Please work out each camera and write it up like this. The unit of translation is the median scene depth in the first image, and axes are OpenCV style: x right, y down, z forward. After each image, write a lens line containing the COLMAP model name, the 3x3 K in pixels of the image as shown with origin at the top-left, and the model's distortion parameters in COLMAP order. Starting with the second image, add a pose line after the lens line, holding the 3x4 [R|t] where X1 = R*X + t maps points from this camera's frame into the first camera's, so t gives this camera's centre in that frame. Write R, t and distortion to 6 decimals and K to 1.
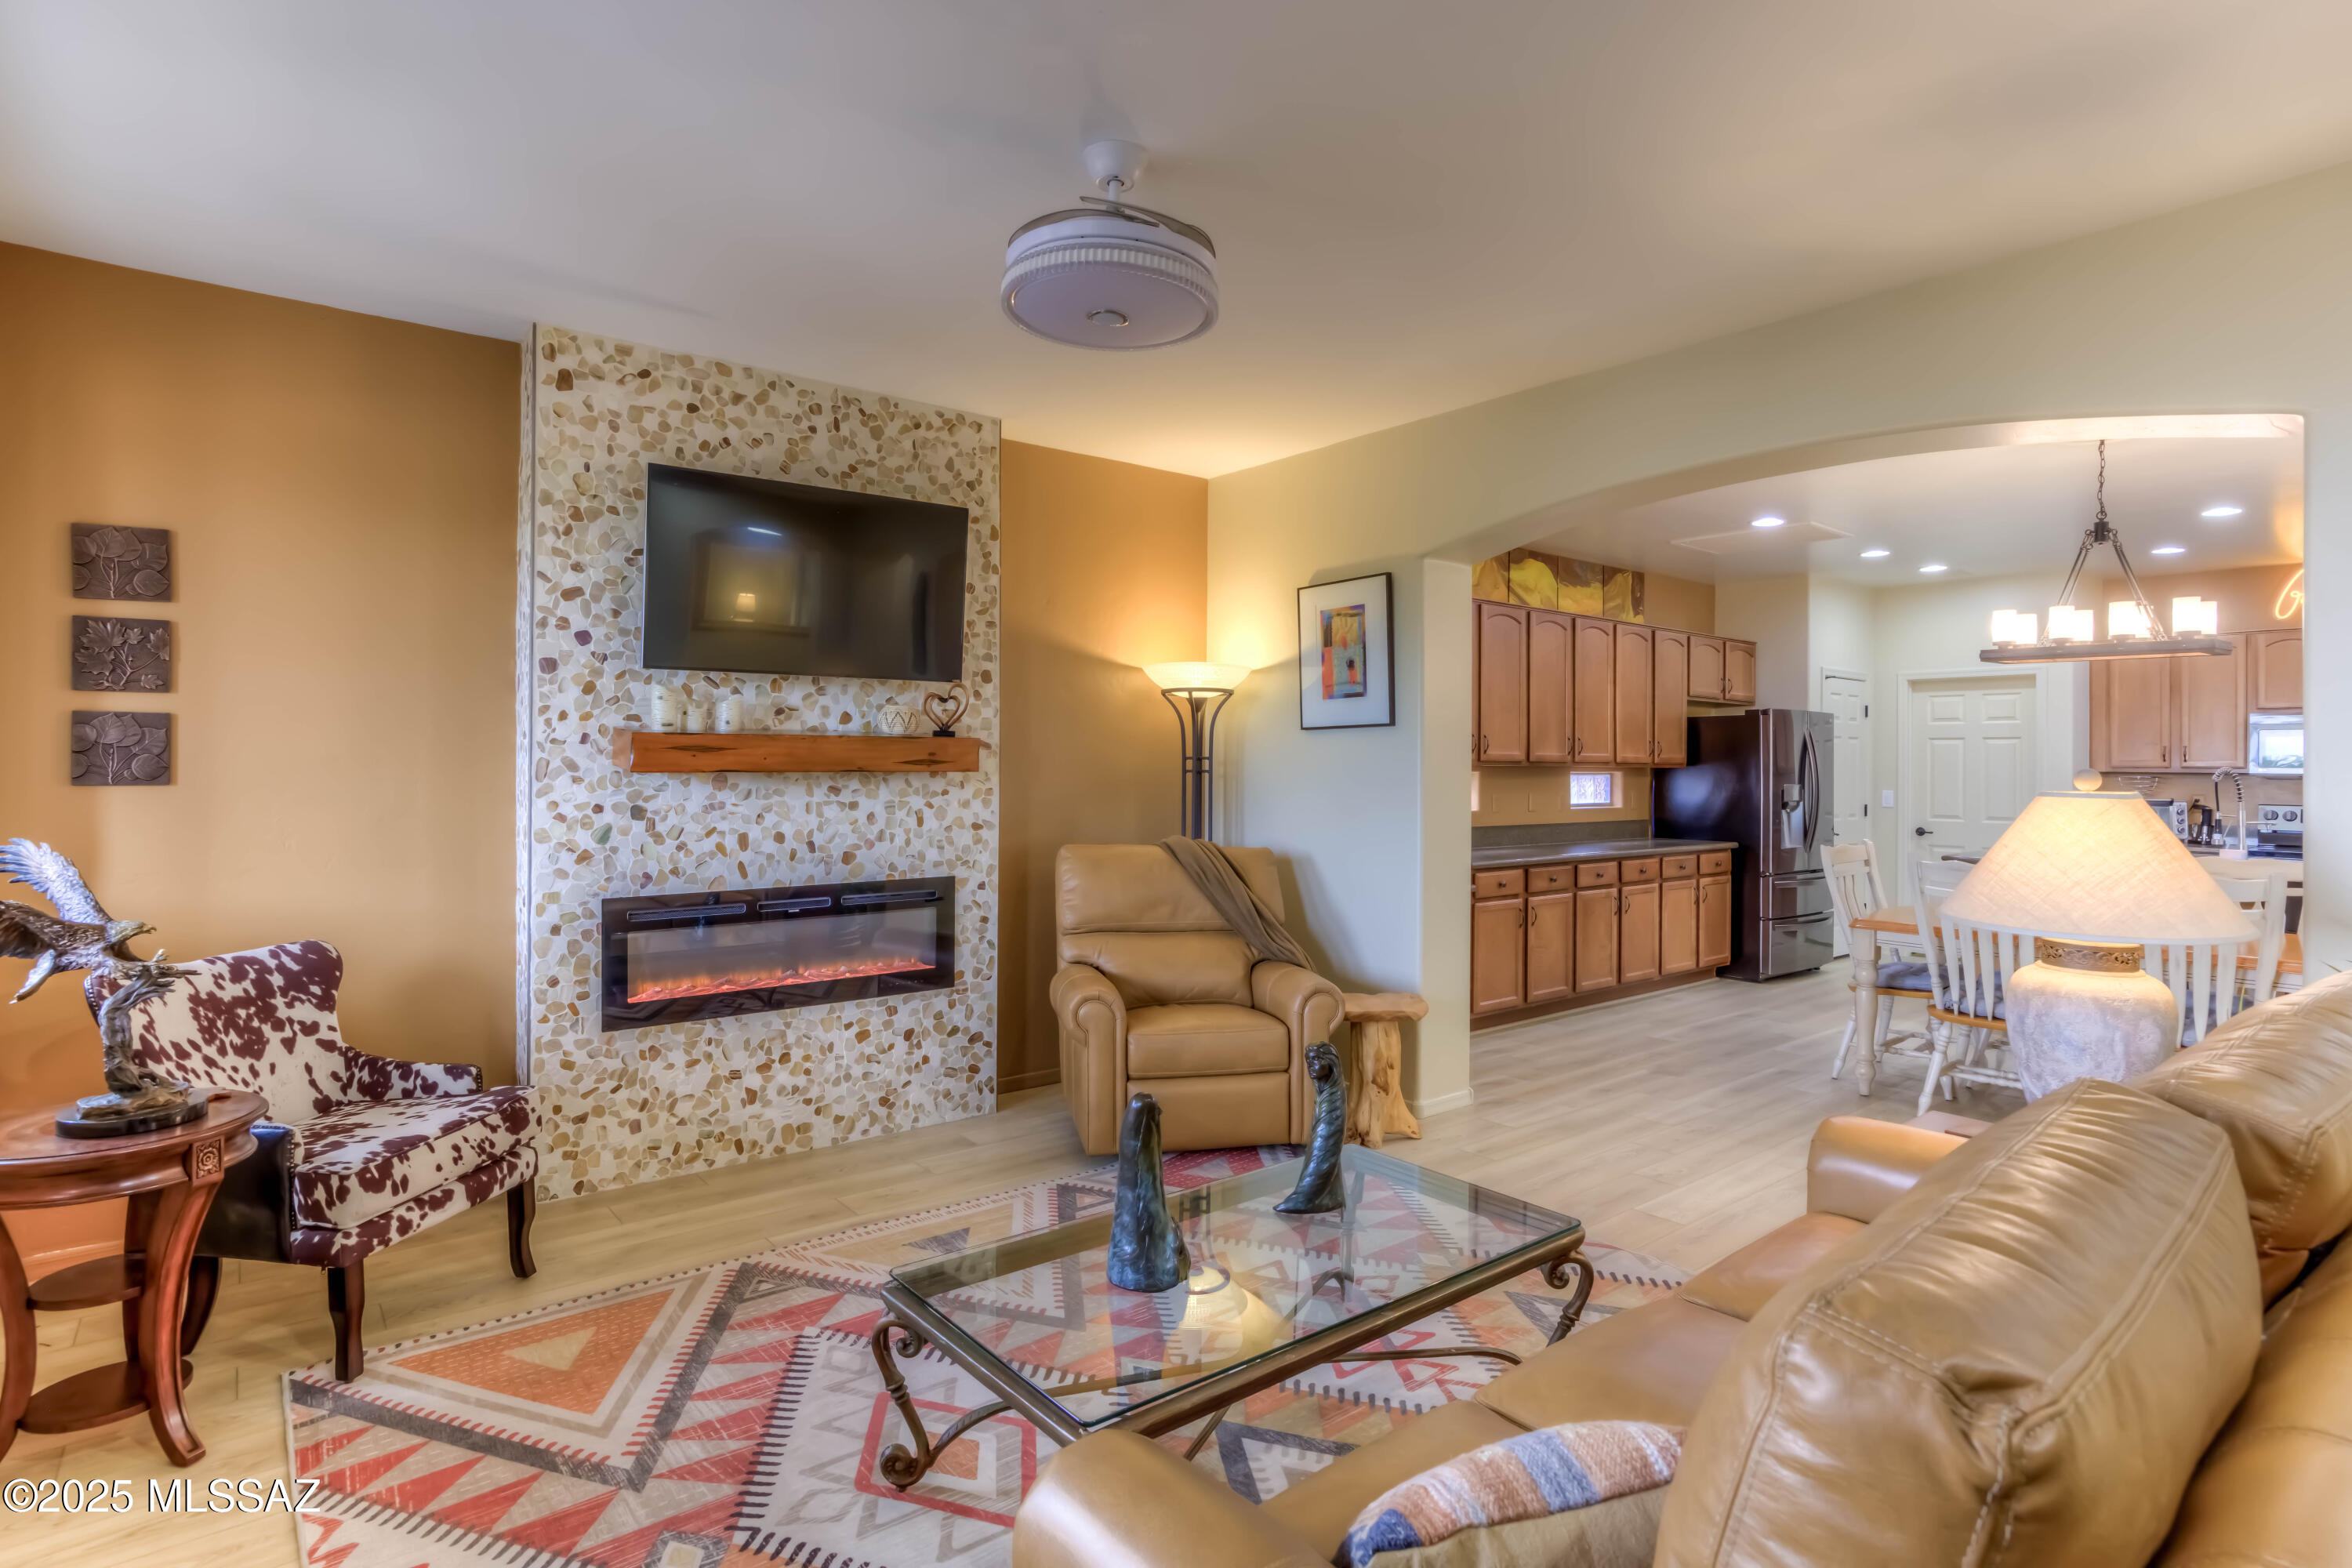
lens RADIAL K [[1175.3, 0, 1203.9], [0, 1175.3, 753.0], [0, 0, 1]] dist [-0.022260, 0.011037]
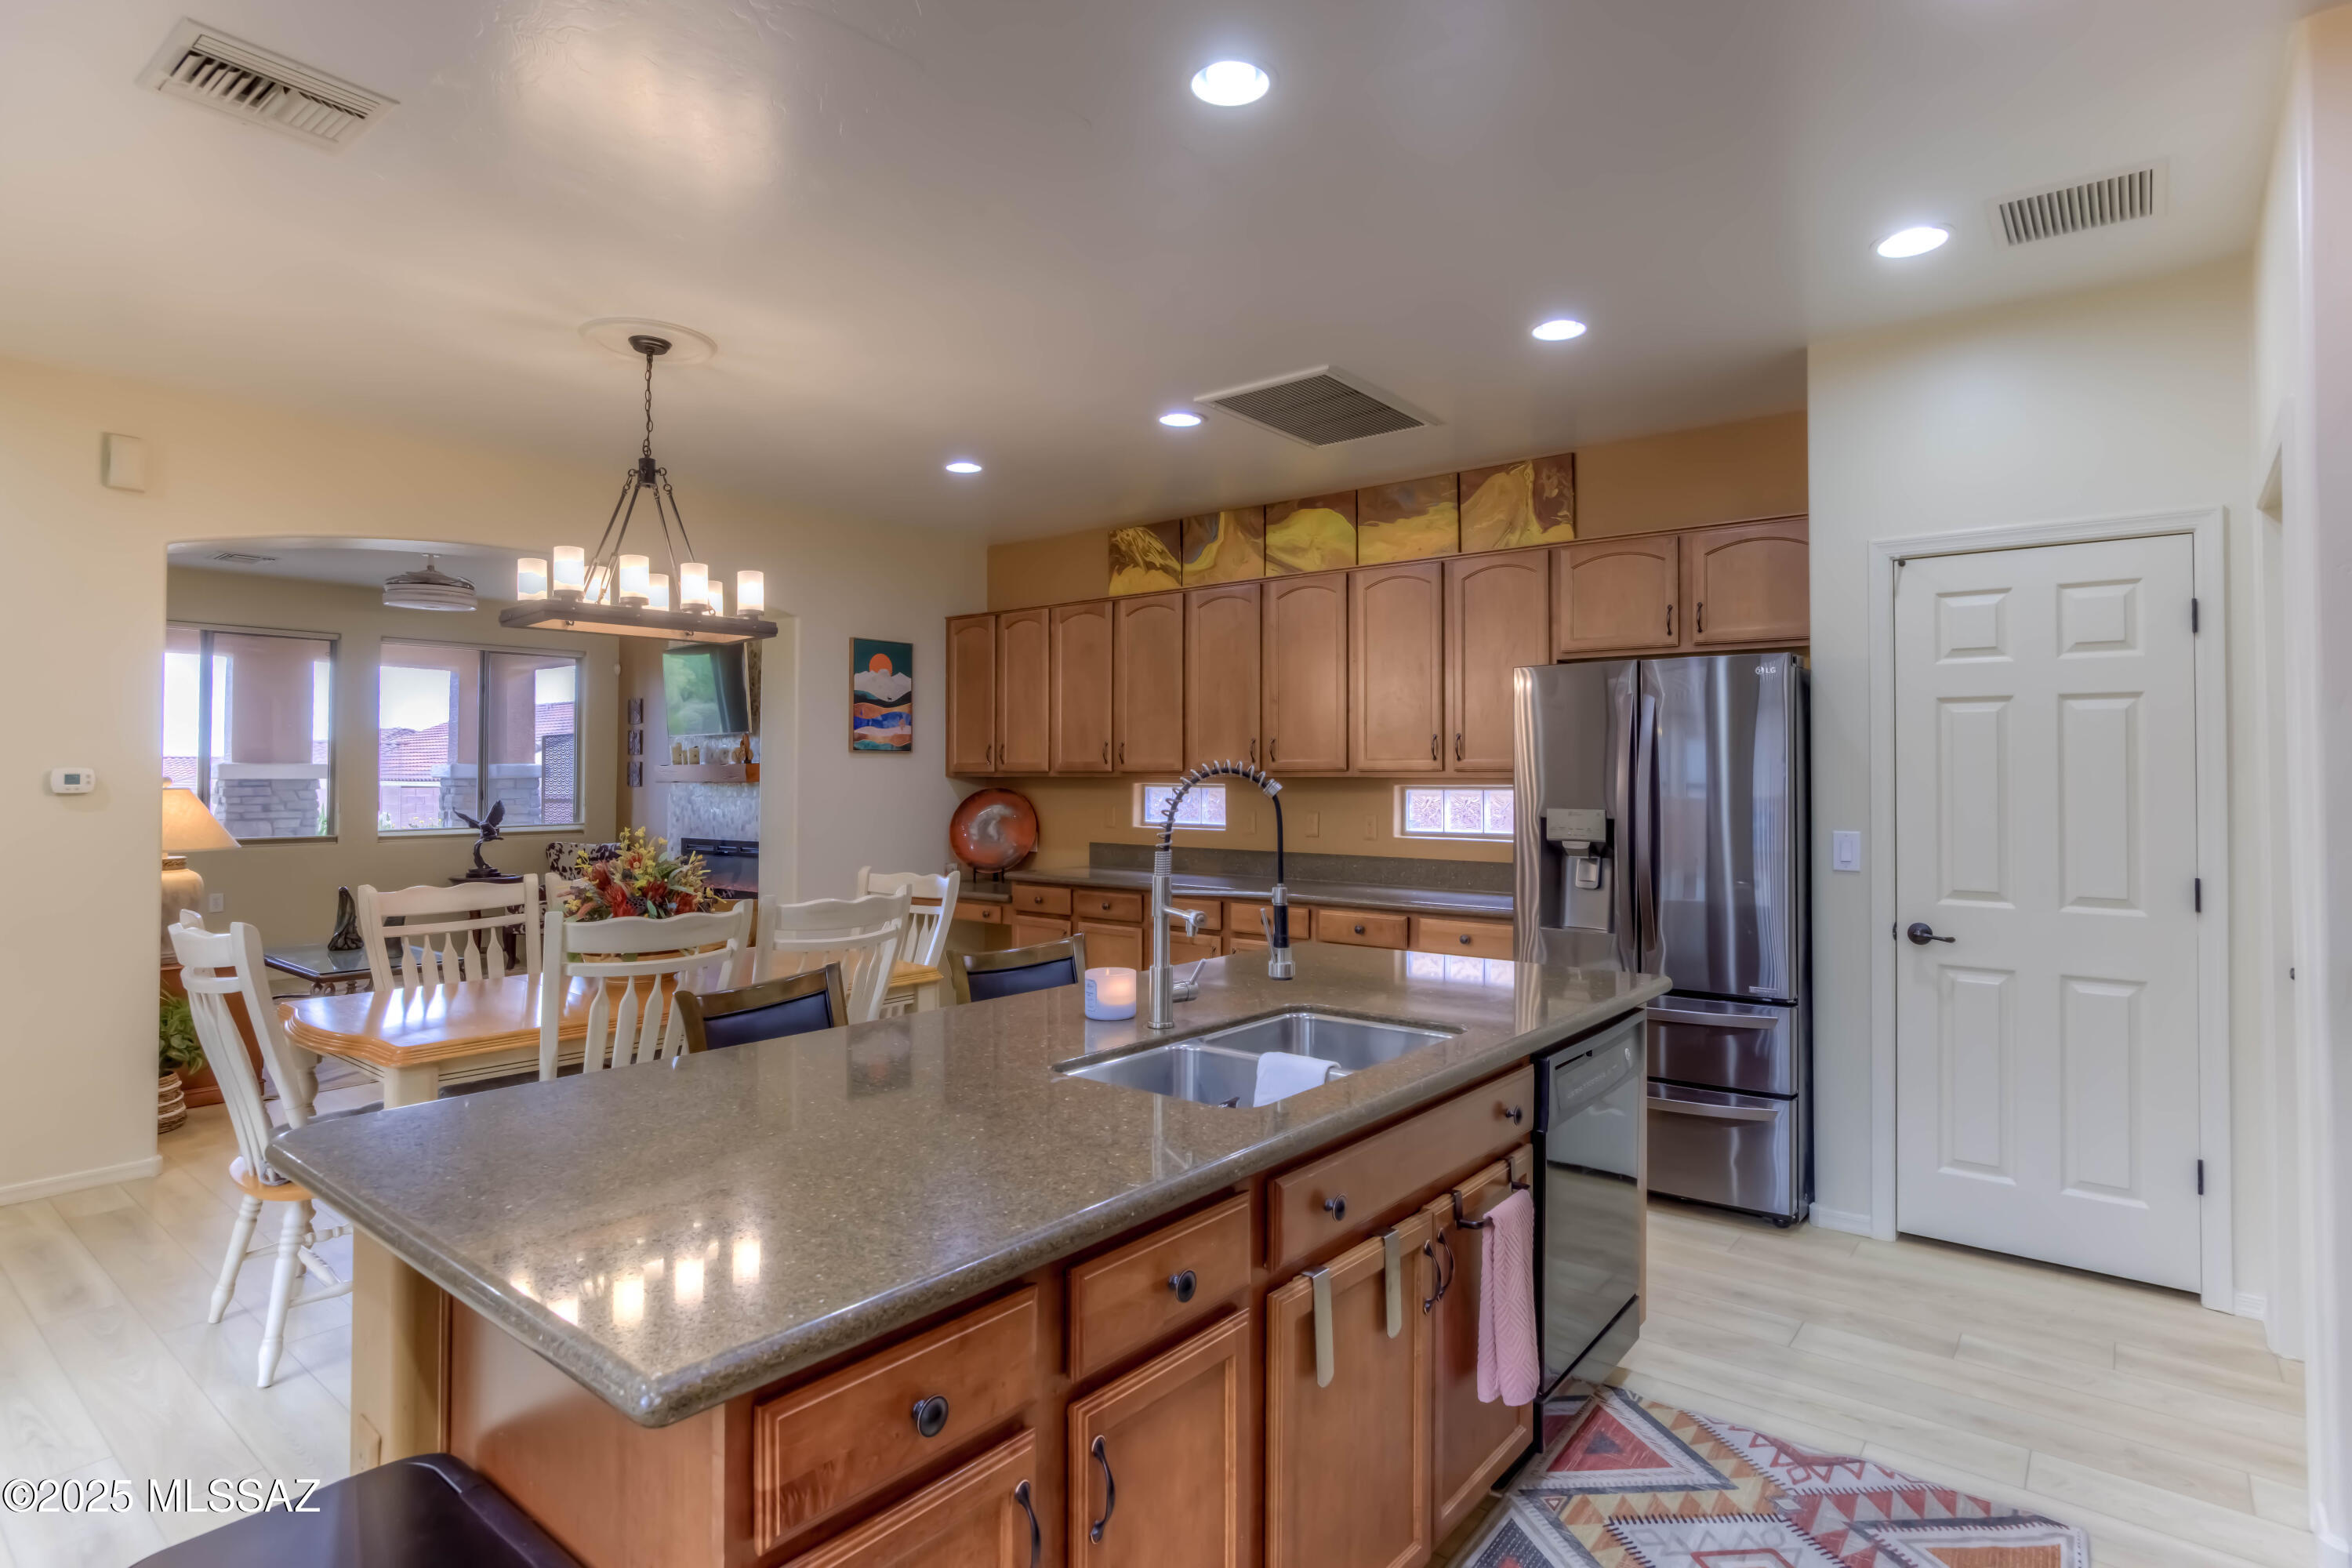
lens RADIAL K [[1240.7, 0, 1178.5], [0, 1240.7, 750.2], [0, 0, 1]] dist [-0.019200, 0.004984]
pose [[0.195428, -0.030724, -0.980237, 1.690059], [0.007478, 0.999527, -0.029838, 0.027135], [0.980690, -0.001499, 0.195565, 1.209358]]
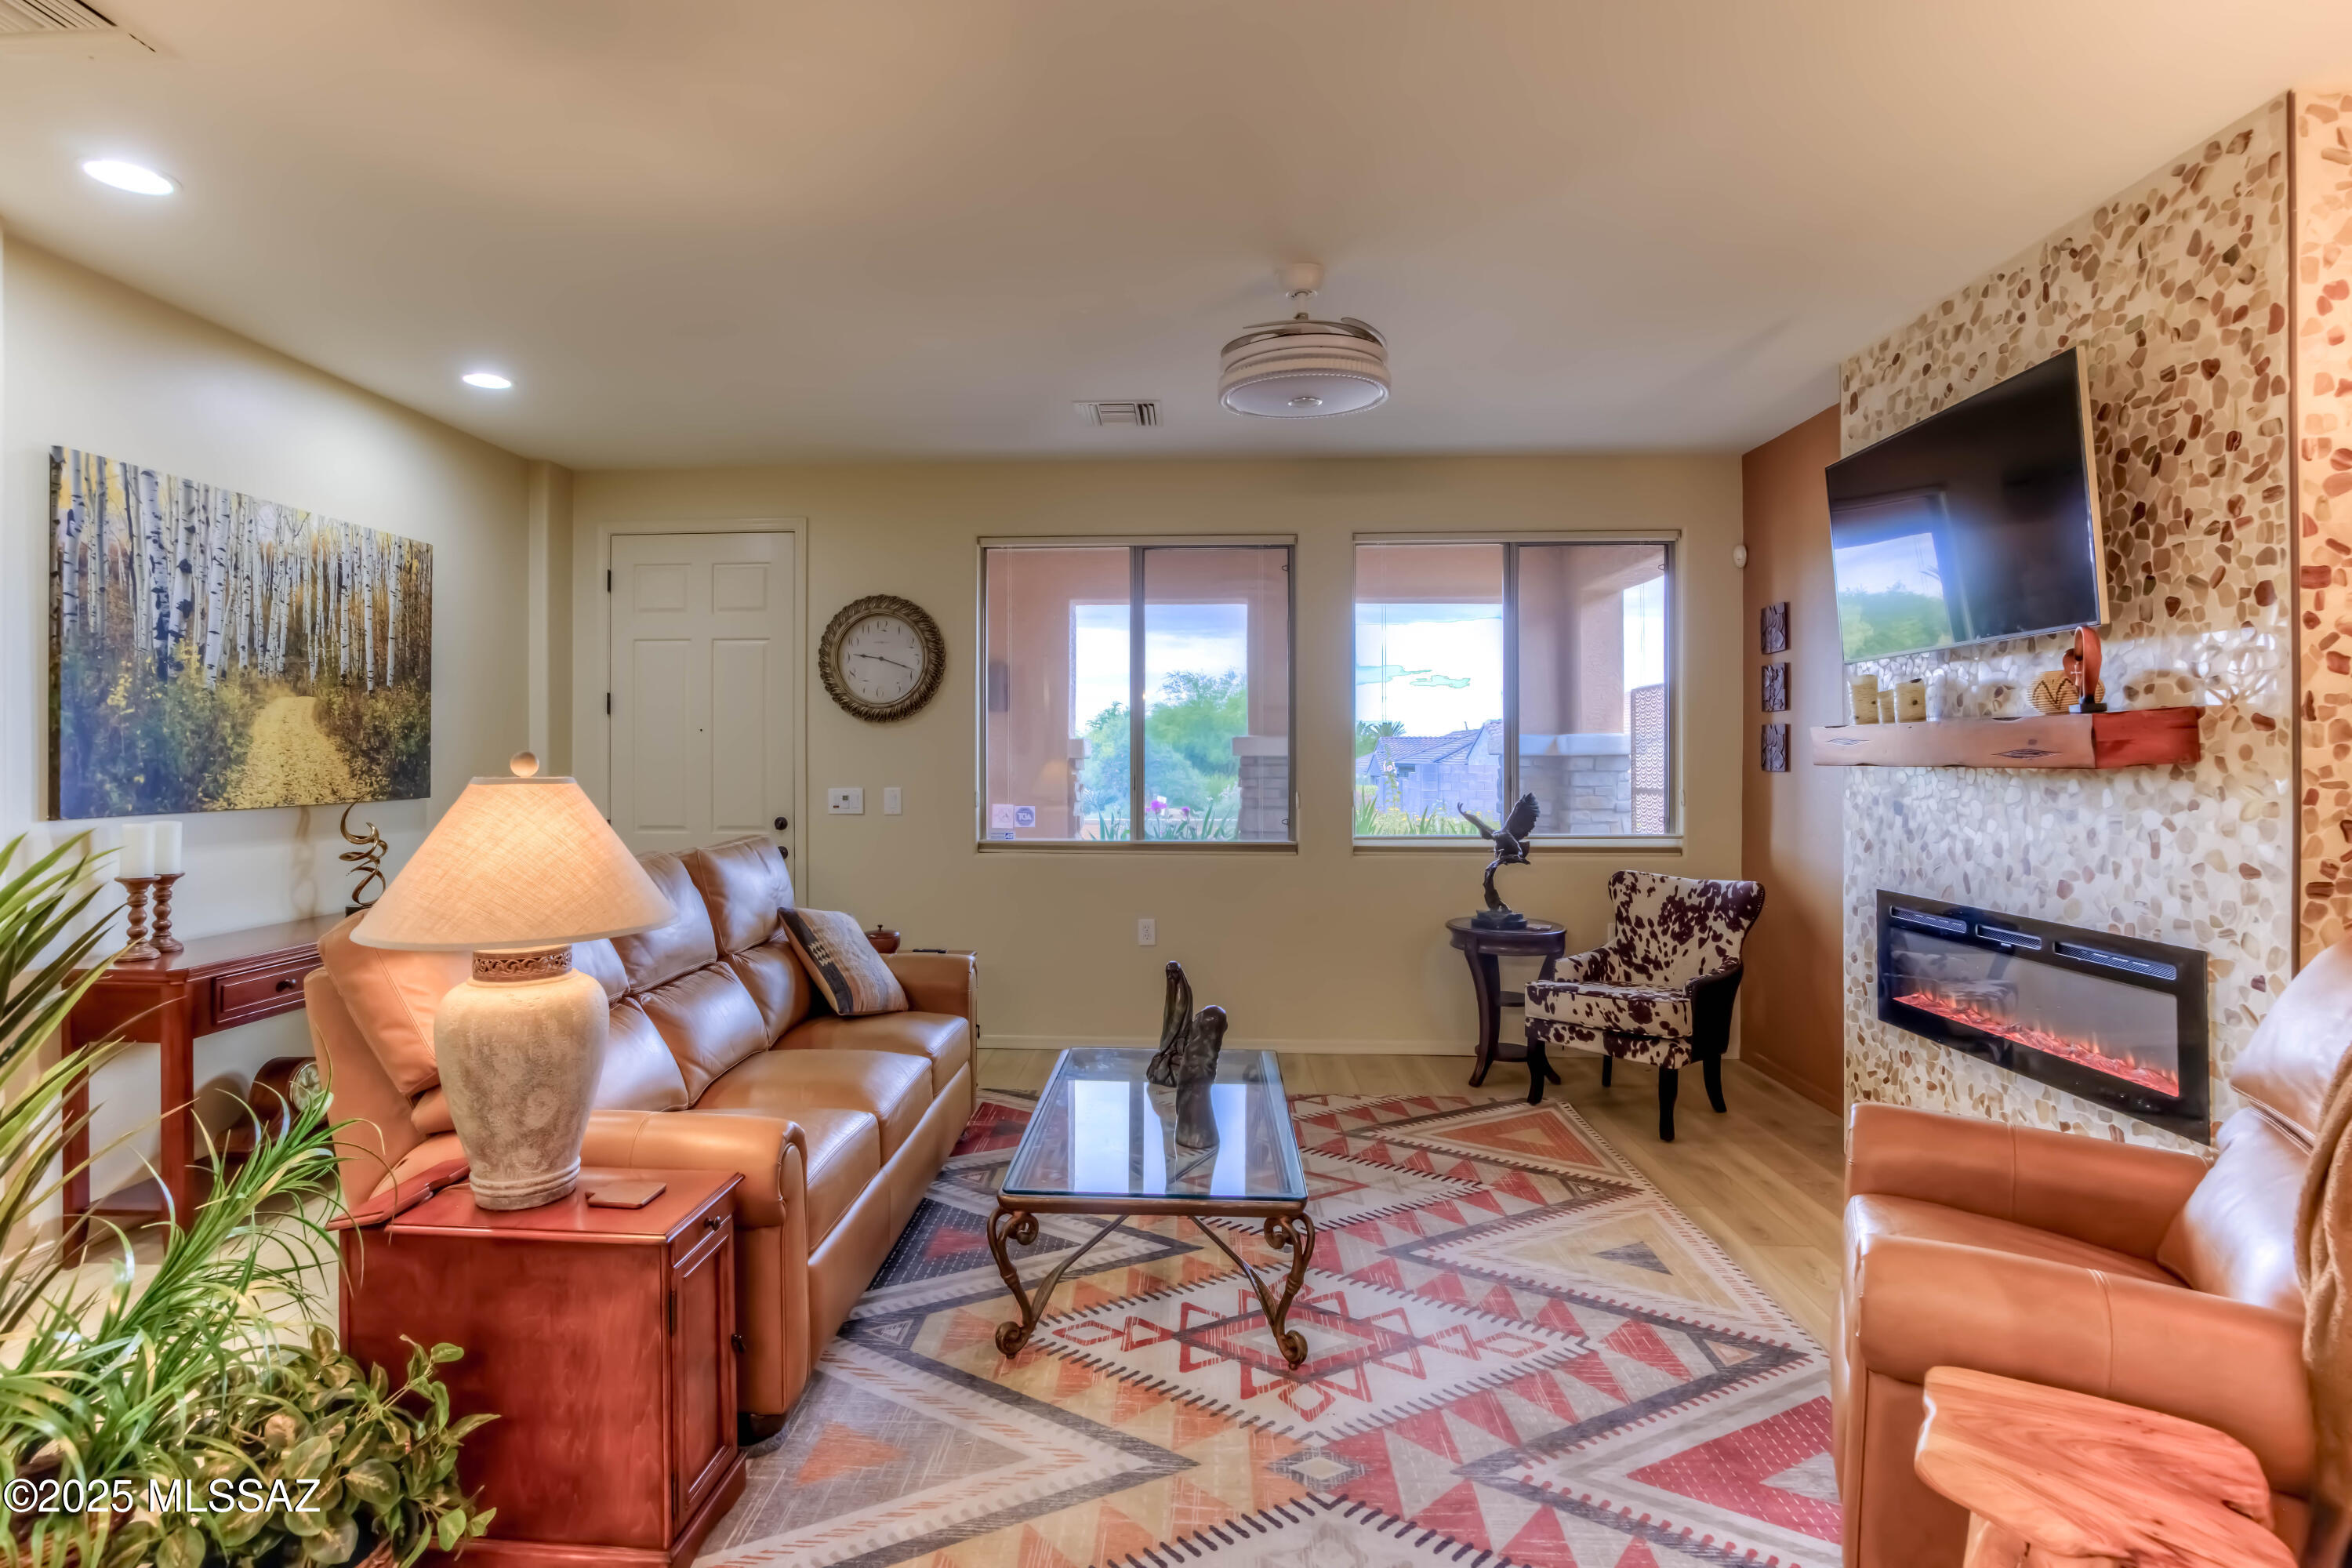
lens RADIAL K [[1175.3, 0, 1120.0], [0, 1175.3, 748.1], [0, 0, 1]] dist [-0.022260, 0.011037]
pose [[-0.683539, -0.011068, -0.729830, 0.560953], [-0.000520, 0.999892, -0.014676, 0.013461], [0.729914, -0.009652, -0.683471, 0.989845]]
